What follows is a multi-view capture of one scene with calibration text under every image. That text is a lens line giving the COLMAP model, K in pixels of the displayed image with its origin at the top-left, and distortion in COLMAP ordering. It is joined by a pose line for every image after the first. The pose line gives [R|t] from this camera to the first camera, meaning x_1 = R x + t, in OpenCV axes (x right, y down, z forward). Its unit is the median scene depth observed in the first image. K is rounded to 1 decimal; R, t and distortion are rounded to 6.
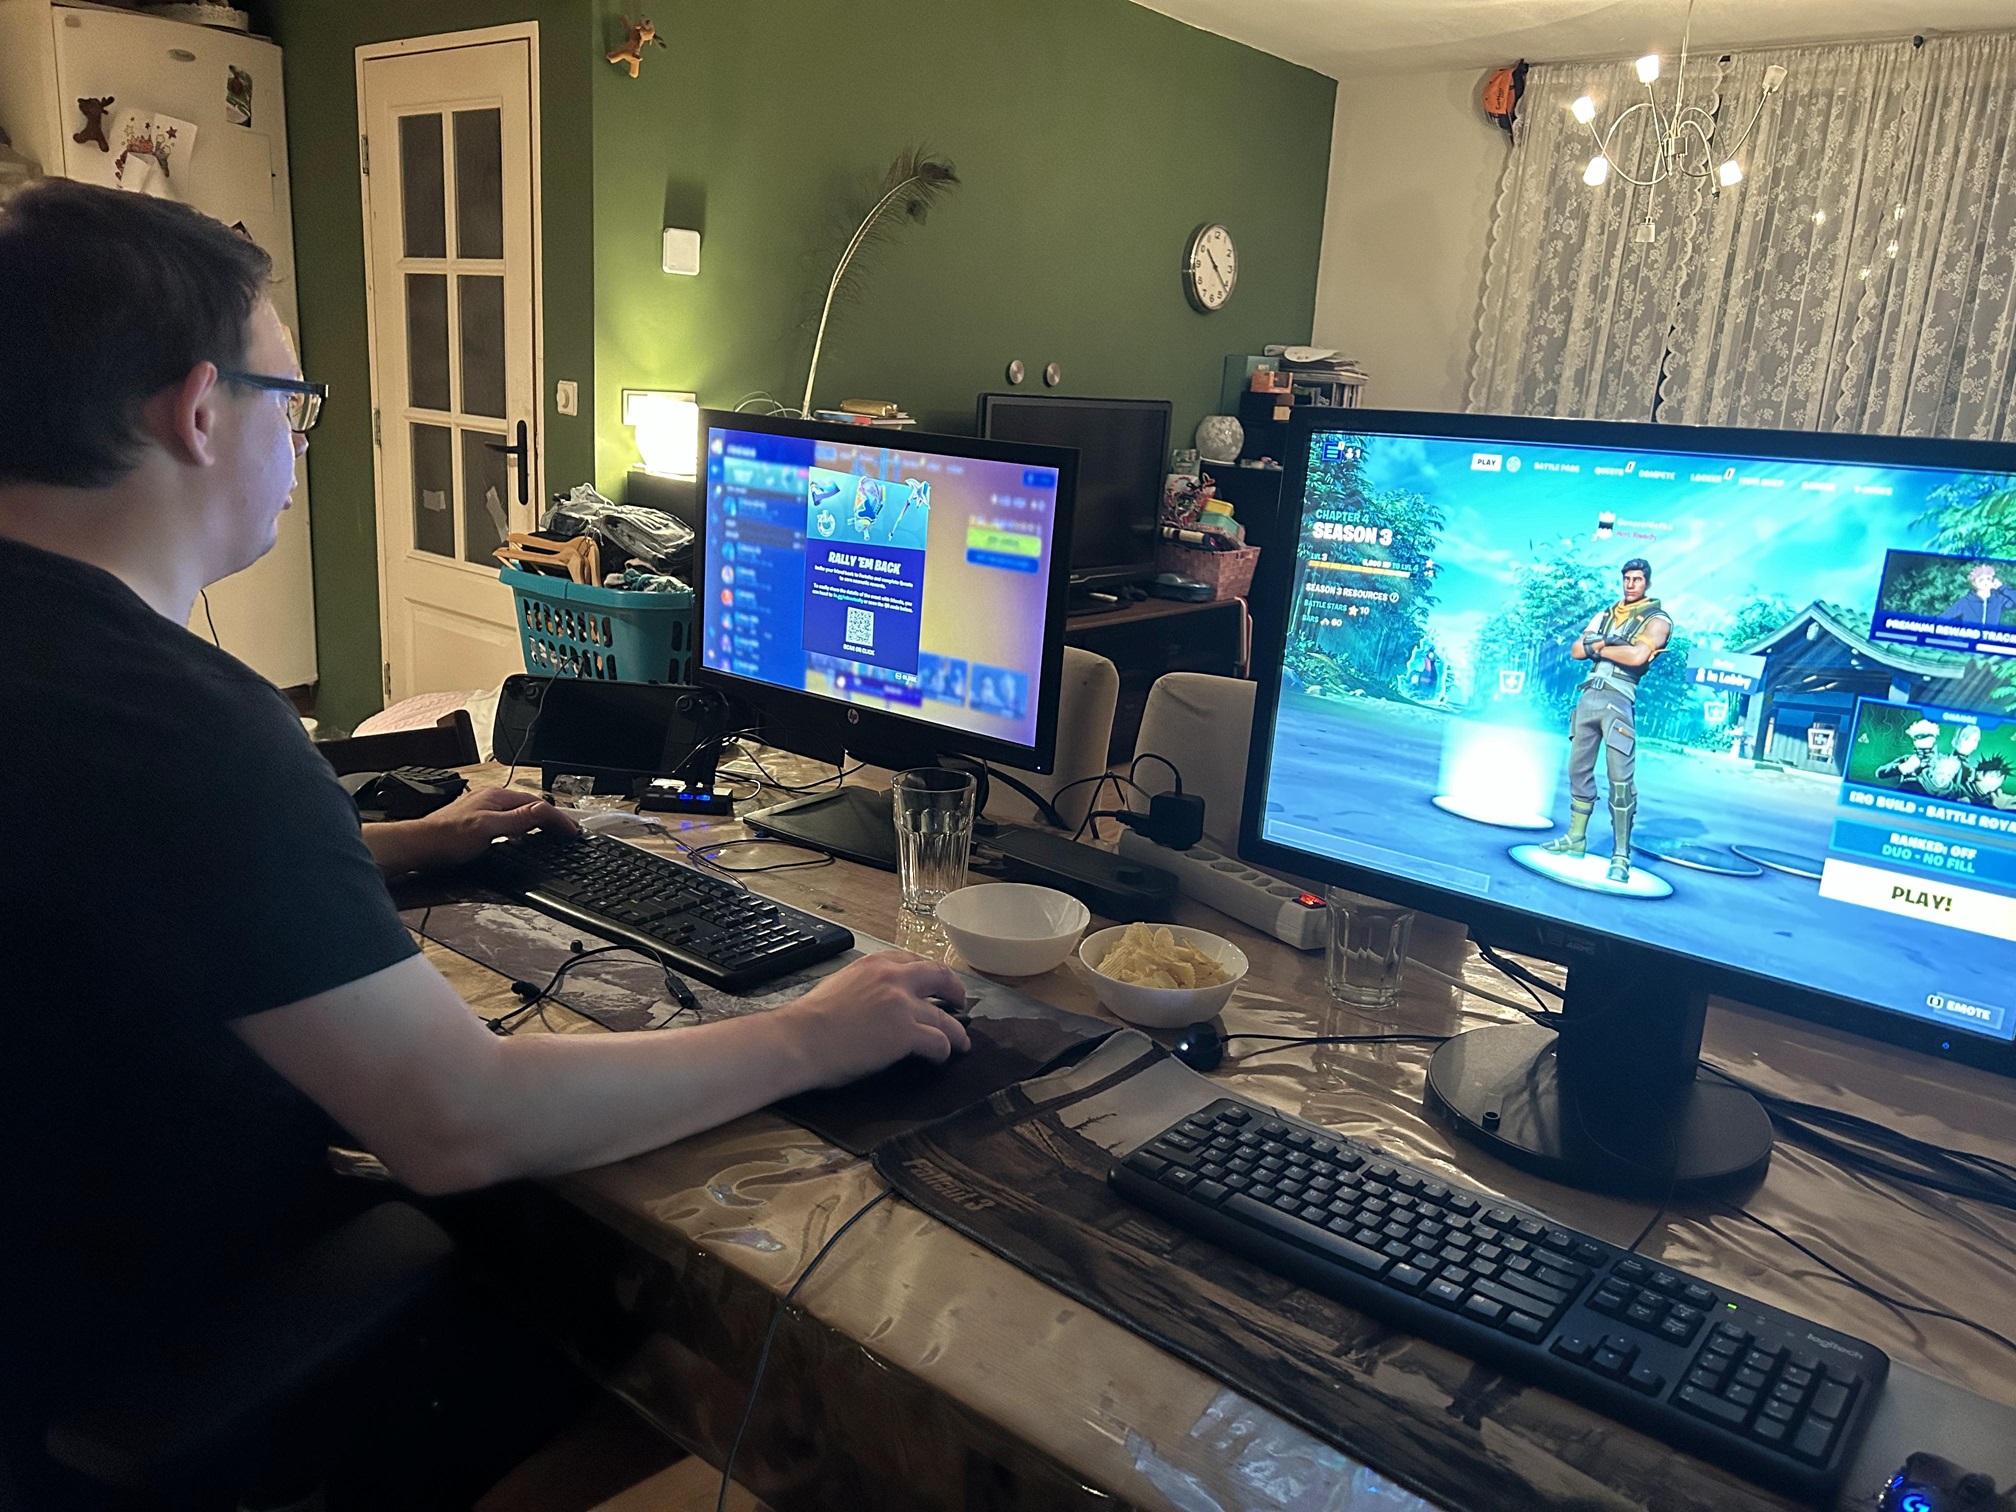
lens RADIAL K [[1545.6, 0, 1007.9], [0, 1545.6, 777.5], [0, 0, 1]] dist [0.065724, -0.085782]
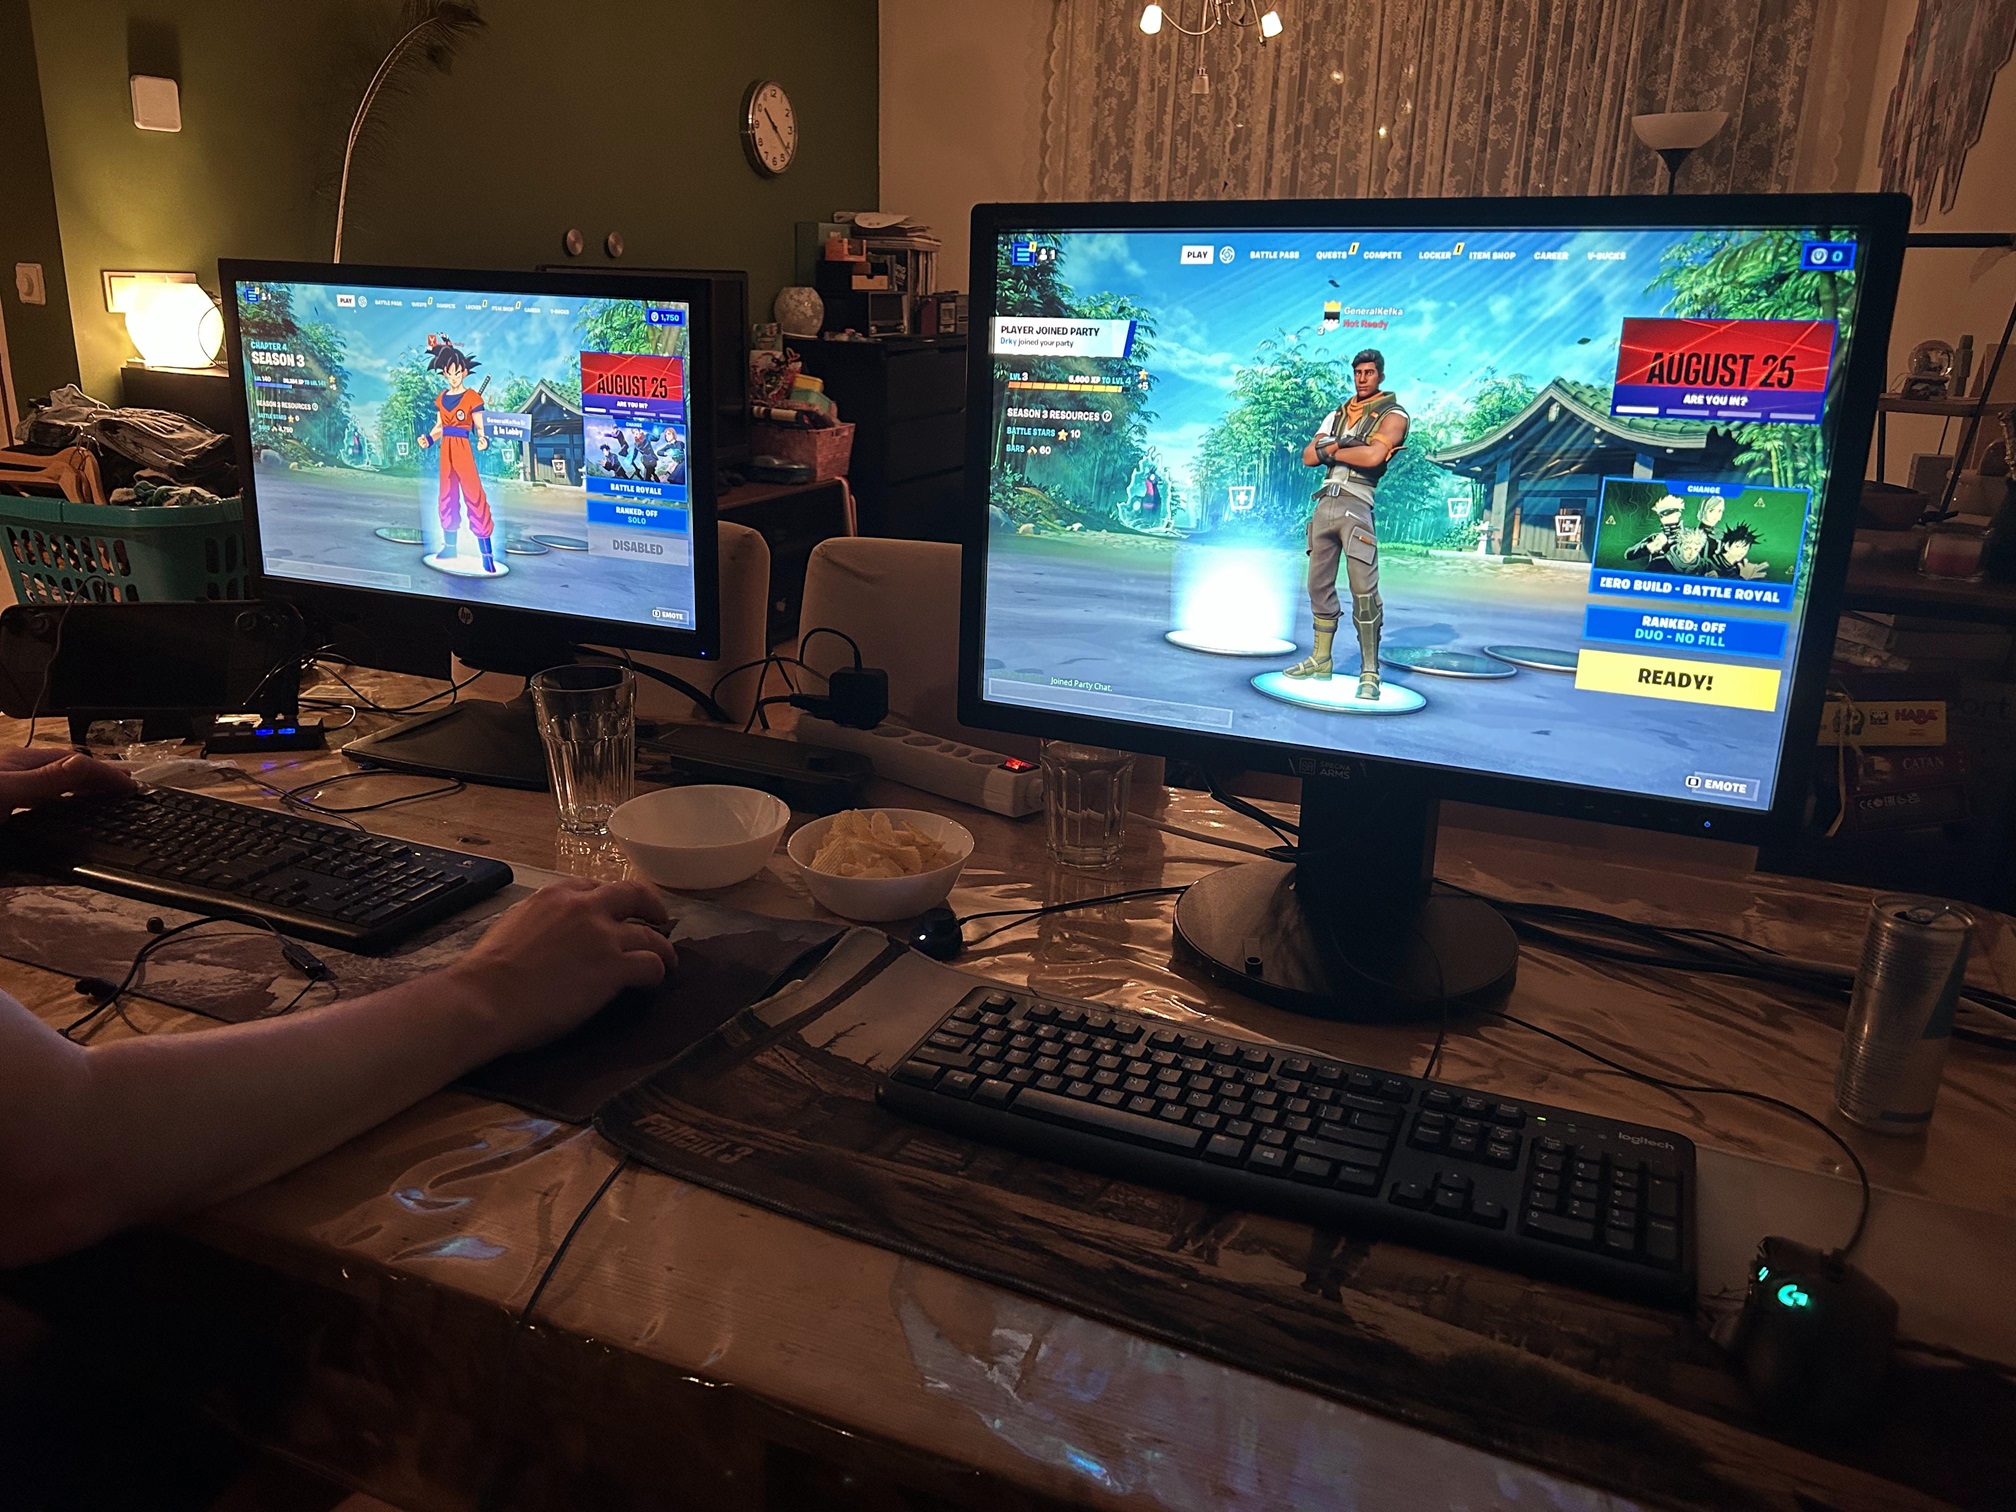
lens RADIAL K [[1555.6, 0, 1008.5], [0, 1555.6, 754.6], [0, 0, 1]] dist [0.048106, -0.053490]
pose [[0.961558, -0.113756, 0.249930, -0.037788], [0.100405, 0.992783, 0.065574, 0.009957], [-0.255586, -0.037959, 0.966041, 0.086507]]
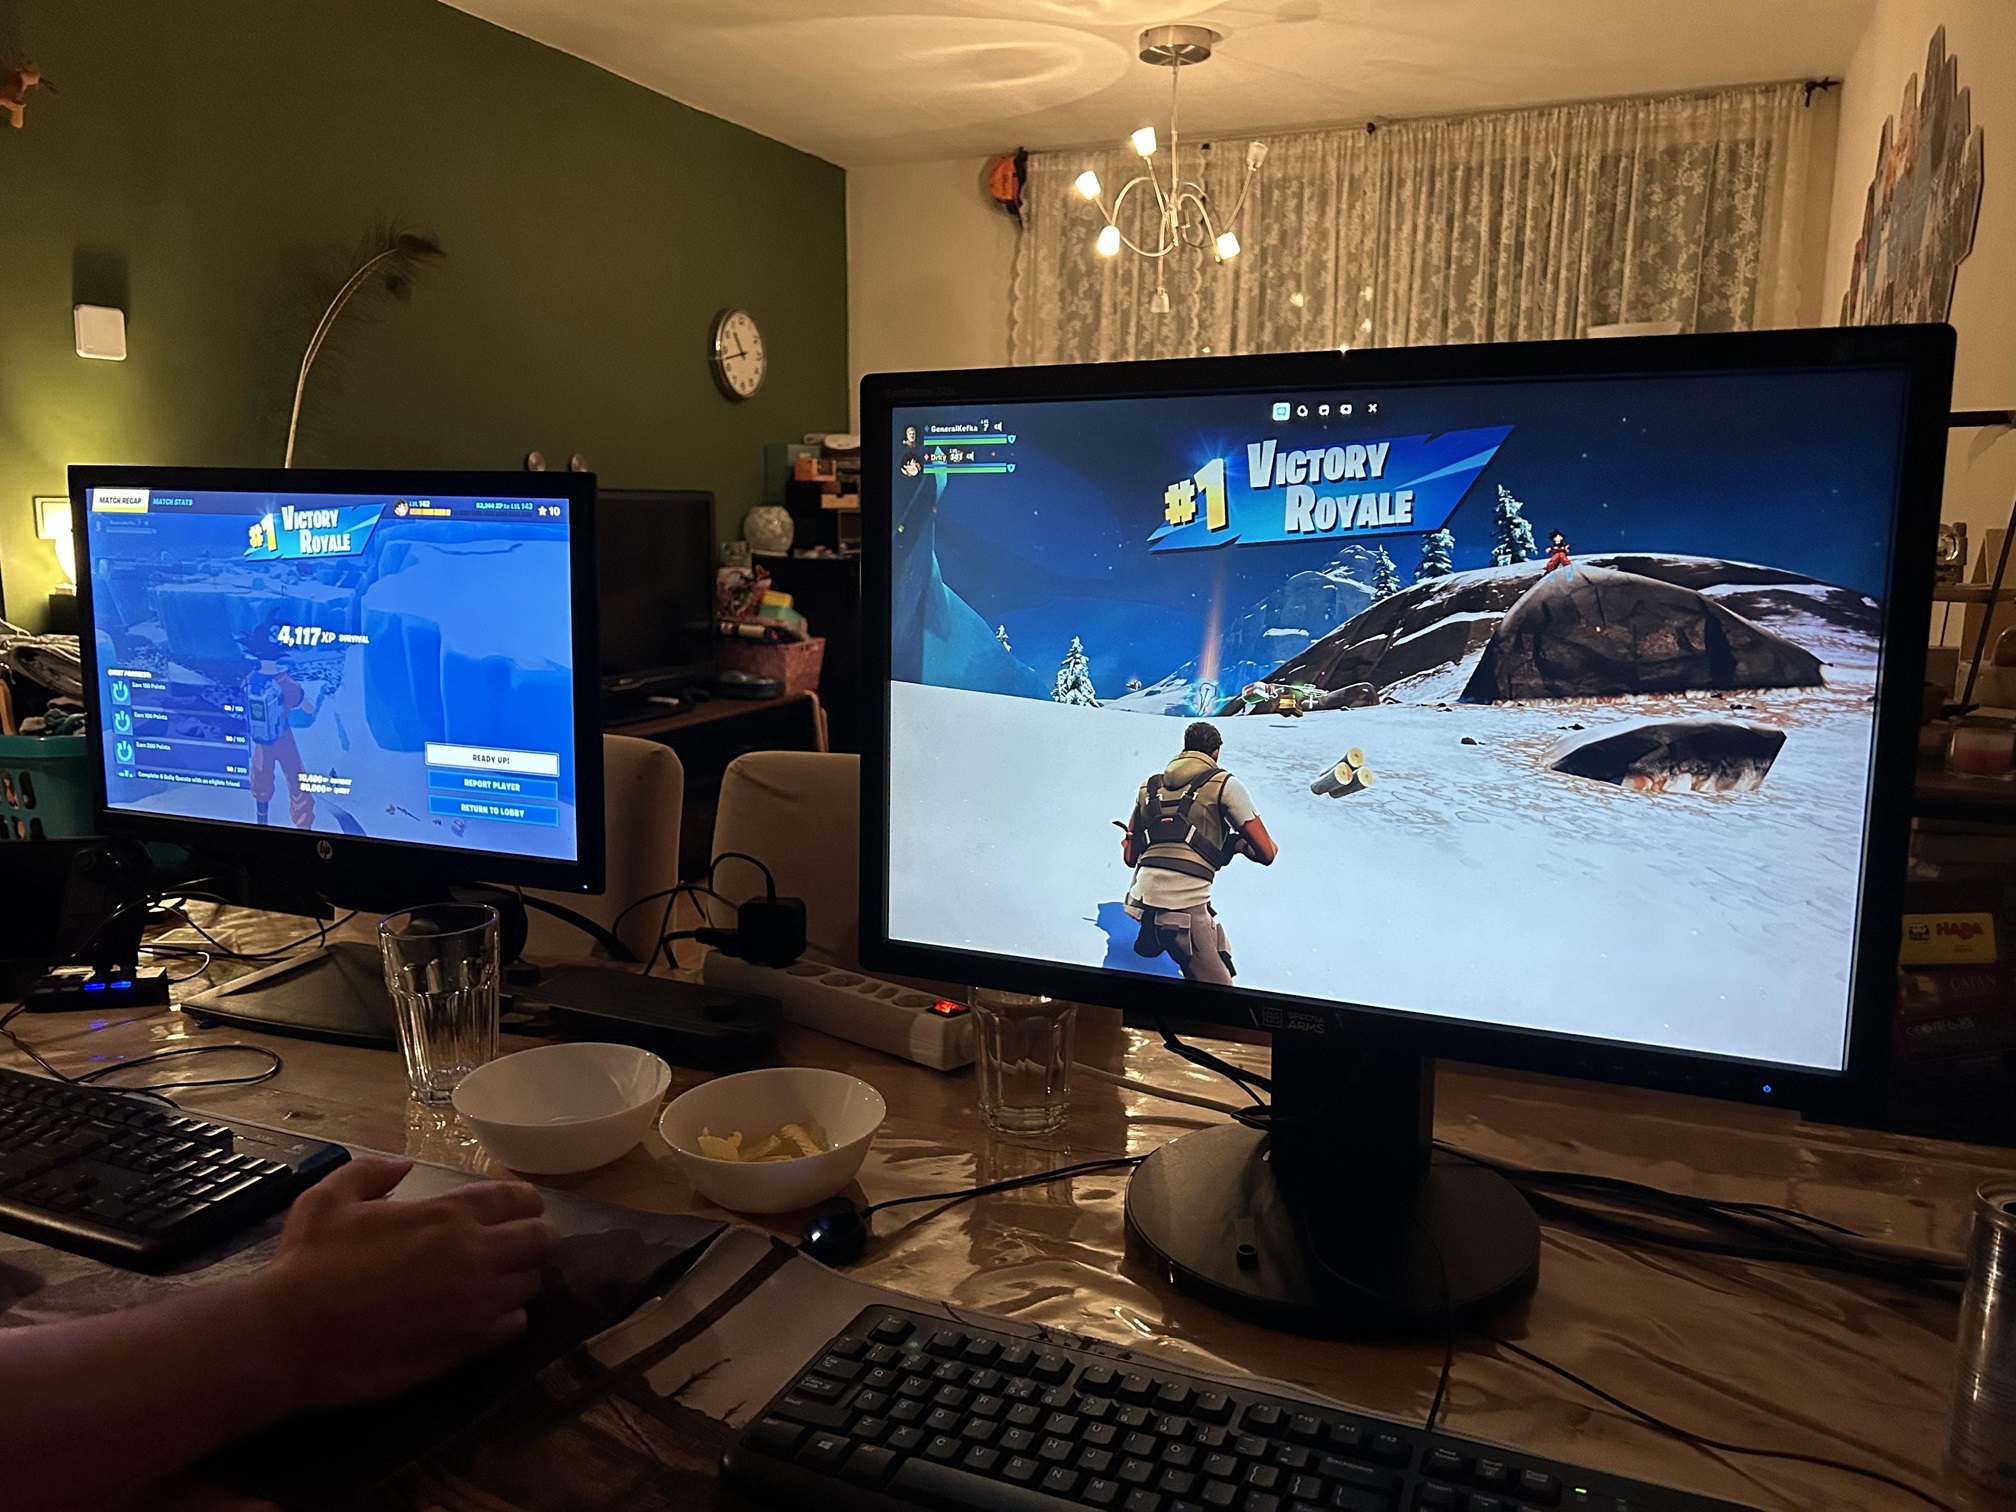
lens RADIAL K [[1545.6, 0, 1007.9], [0, 1545.6, 777.5], [0, 0, 1]] dist [0.065724, -0.085782]
pose [[0.957935, -0.101398, 0.268476, 0.017677], [0.119735, 0.991401, -0.052789, 0.005394], [-0.260814, 0.082715, 0.961839, 0.178276]]
